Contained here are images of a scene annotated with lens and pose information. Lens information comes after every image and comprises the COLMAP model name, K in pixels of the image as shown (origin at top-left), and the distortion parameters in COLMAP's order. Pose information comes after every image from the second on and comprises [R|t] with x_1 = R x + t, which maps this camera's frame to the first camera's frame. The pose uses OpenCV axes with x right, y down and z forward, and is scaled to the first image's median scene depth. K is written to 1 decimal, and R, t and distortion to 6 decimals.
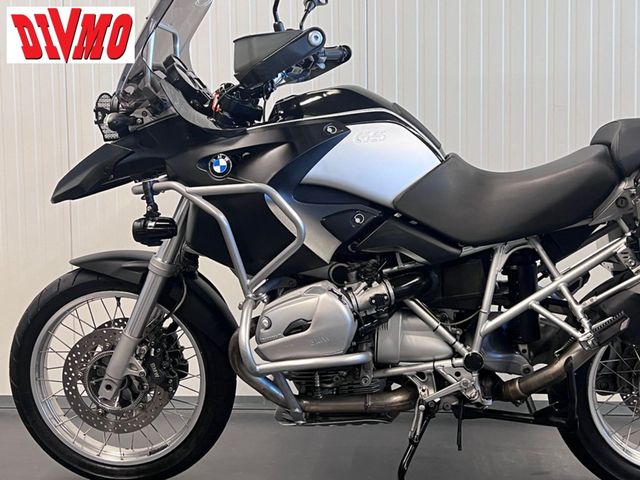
lens RADIAL K [[874.5, 0, 318.3], [0, 874.5, 245.2], [0, 0, 1]] dist [0.060878, 0.000000]
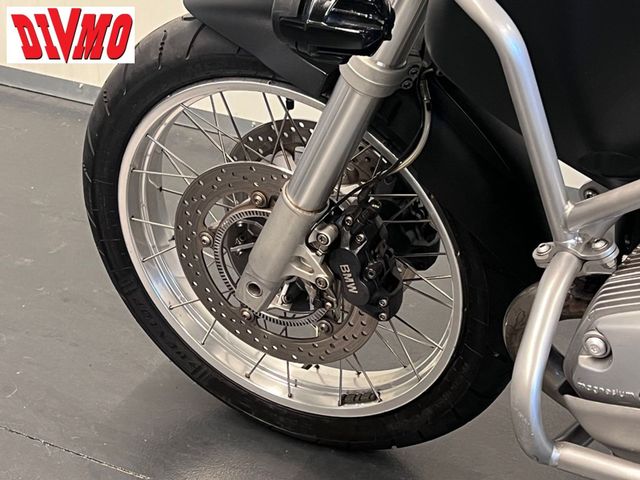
lens RADIAL K [[1185.3, 0, 319.2], [0, 1185.3, 241.0], [0, 0, 1]] dist [0.081530, 0.000000]
pose [[0.938138, 0.186294, -0.291875, -0.029161], [-0.040515, 0.896201, 0.441794, -0.136954], [0.343882, -0.402639, 0.848308, 0.491783]]
